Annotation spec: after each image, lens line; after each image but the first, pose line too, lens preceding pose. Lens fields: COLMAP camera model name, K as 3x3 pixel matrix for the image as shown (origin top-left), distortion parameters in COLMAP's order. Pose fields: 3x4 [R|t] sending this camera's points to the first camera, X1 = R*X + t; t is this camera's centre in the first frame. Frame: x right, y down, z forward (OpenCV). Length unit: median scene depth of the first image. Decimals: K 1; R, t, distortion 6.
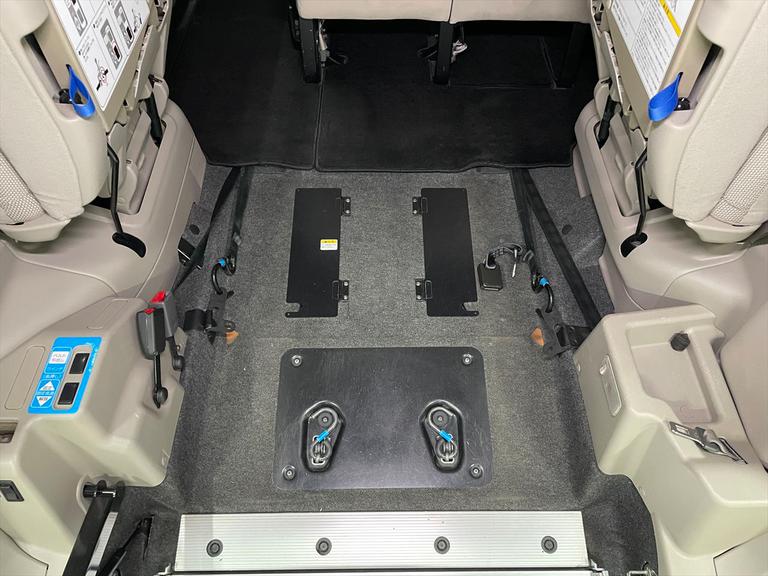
lens RADIAL K [[575.0, 0, 382.0], [0, 575.0, 295.3], [0, 0, 1]] dist [0.108766, -0.184146]
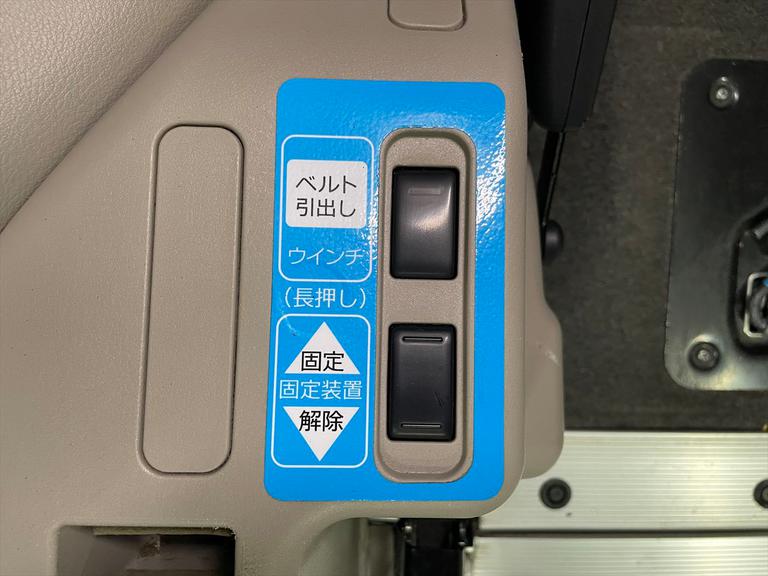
lens RADIAL K [[575.0, 0, 382.0], [0, 575.0, 295.3], [0, 0, 1]] dist [0.108766, -0.184146]
pose [[0.999894, 0.014250, -0.002816, -0.530222], [-0.010565, 0.846516, 0.532259, 0.028803], [0.009969, -0.532173, 0.846577, 0.807214]]
